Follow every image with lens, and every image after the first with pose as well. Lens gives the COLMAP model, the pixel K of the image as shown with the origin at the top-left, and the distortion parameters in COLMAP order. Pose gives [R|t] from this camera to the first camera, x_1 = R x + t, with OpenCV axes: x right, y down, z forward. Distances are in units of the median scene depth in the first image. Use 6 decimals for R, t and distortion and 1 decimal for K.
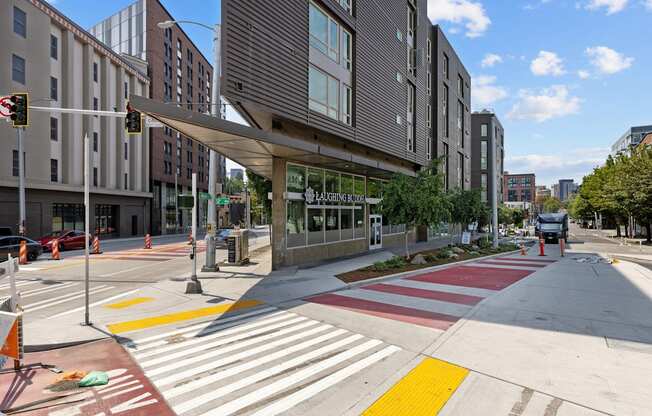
lens RADIAL K [[494.0, 0, 326.0], [0, 494.0, 208.0], [0, 0, 1]] dist [-0.000361, -0.000623]
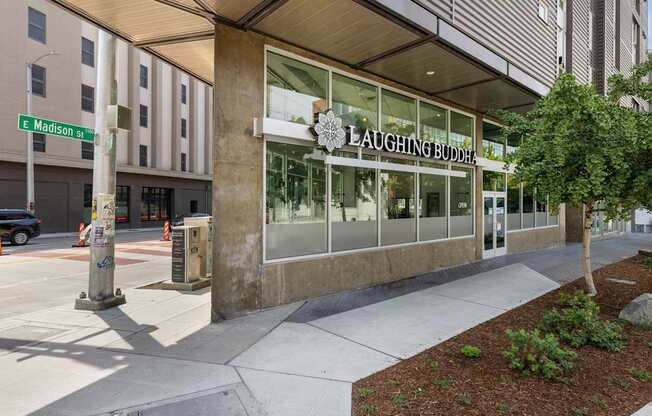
lens RADIAL K [[367.6, 0, 326.1], [0, 367.6, 204.7], [0, 0, 1]] dist [-0.002079, -0.000382]
pose [[0.956247, 0.003367, -0.292541, 0.042935], [-0.003738, 0.999993, -0.000711, 0.028415], [0.292536, 0.001773, 0.956253, 0.576495]]
